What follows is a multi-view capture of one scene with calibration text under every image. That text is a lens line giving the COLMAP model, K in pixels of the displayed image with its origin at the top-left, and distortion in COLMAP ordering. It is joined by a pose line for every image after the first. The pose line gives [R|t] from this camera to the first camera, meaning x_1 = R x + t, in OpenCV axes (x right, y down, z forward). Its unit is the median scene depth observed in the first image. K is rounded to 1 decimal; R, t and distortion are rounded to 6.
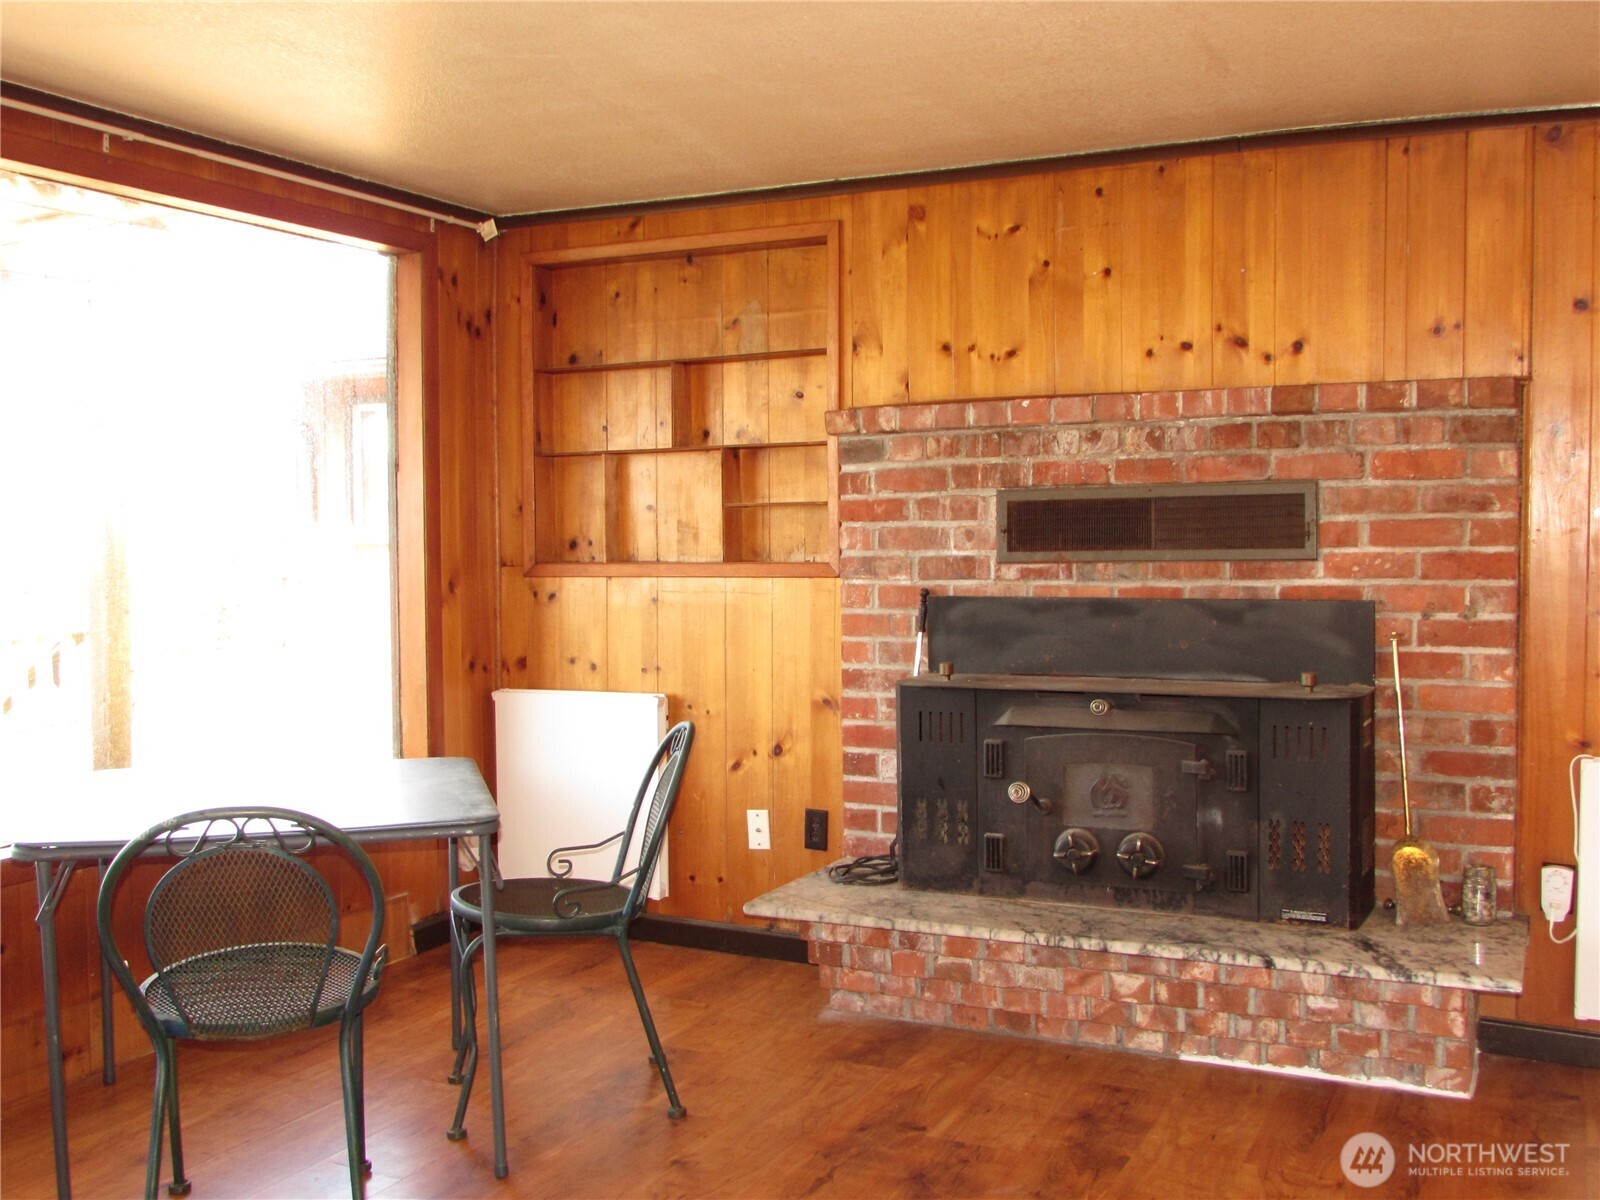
lens RADIAL K [[1583.5, 0, 792.4], [0, 1583.5, 598.9], [0, 0, 1]] dist [-0.044510, 0.000000]
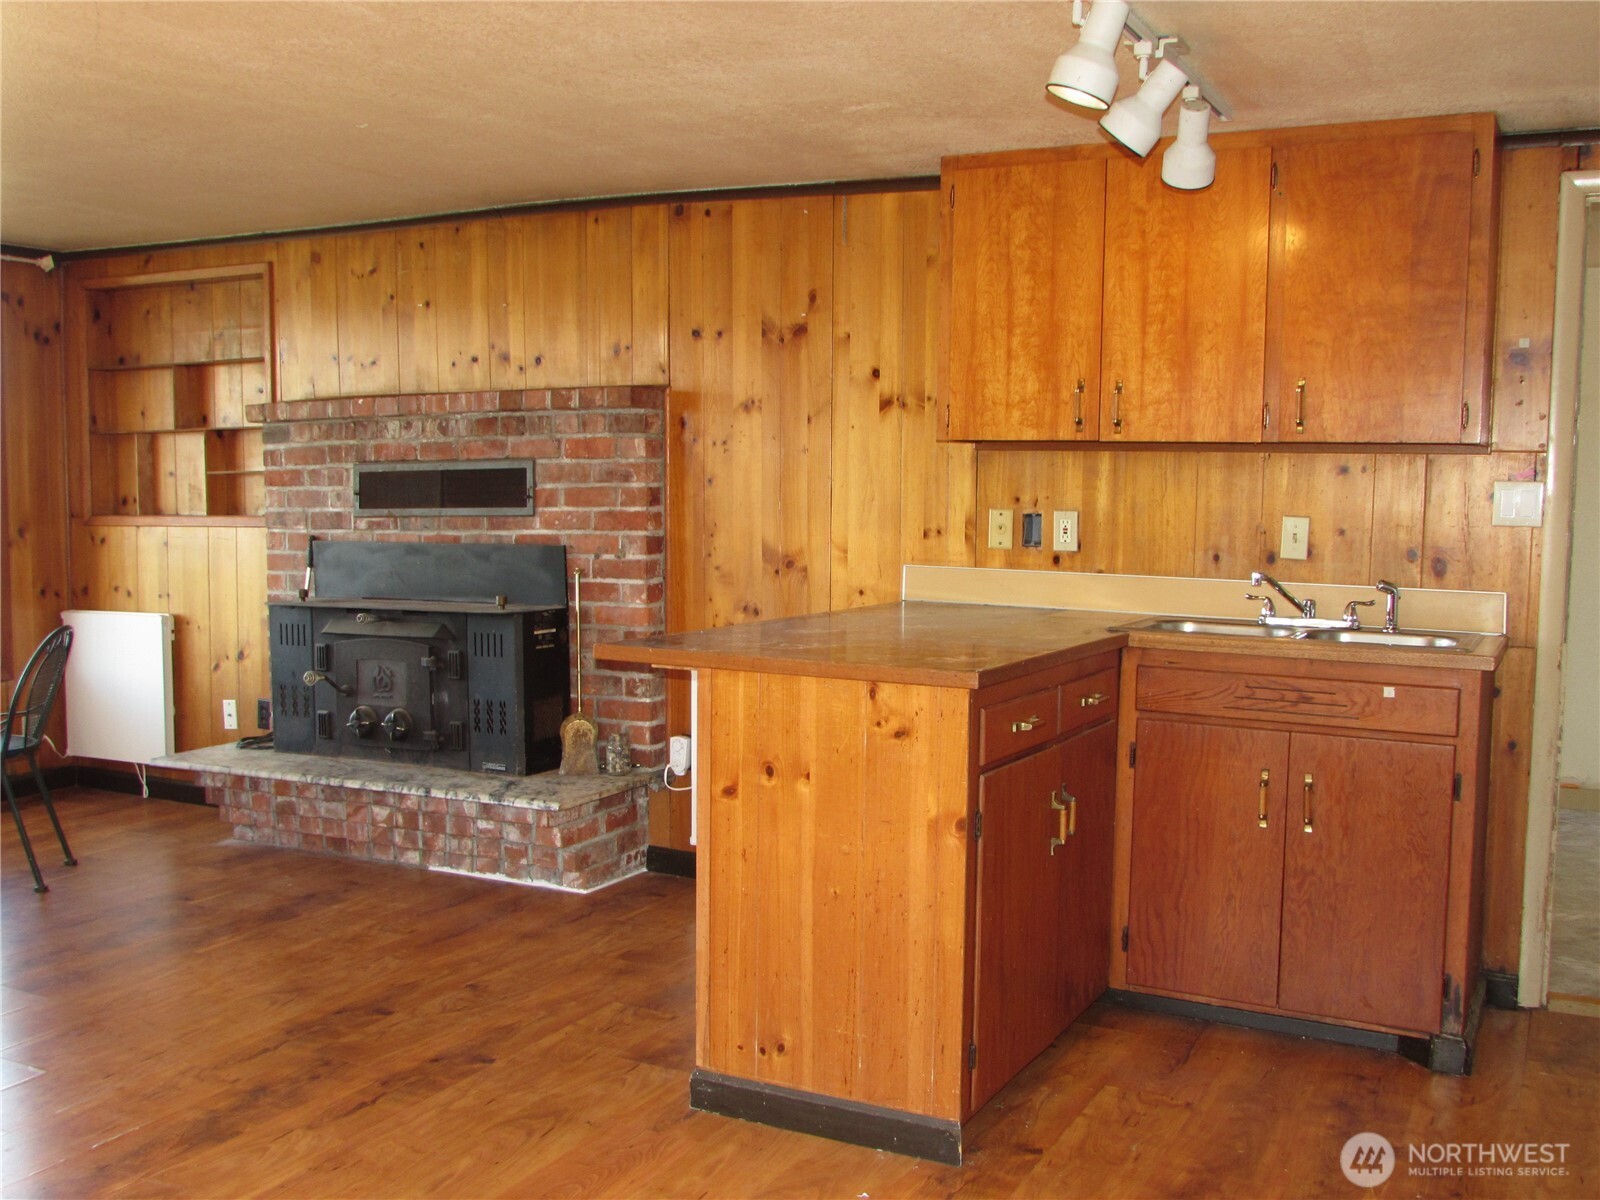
lens RADIAL K [[1583.5, 0, 807.5], [0, 1583.5, 609.0], [0, 0, 1]] dist [-0.044510, 0.000000]
pose [[0.999733, 0.010714, -0.020450, 0.578031], [-0.010070, 0.999458, 0.031351, 0.010620], [0.020774, -0.031137, 0.999299, -0.377041]]
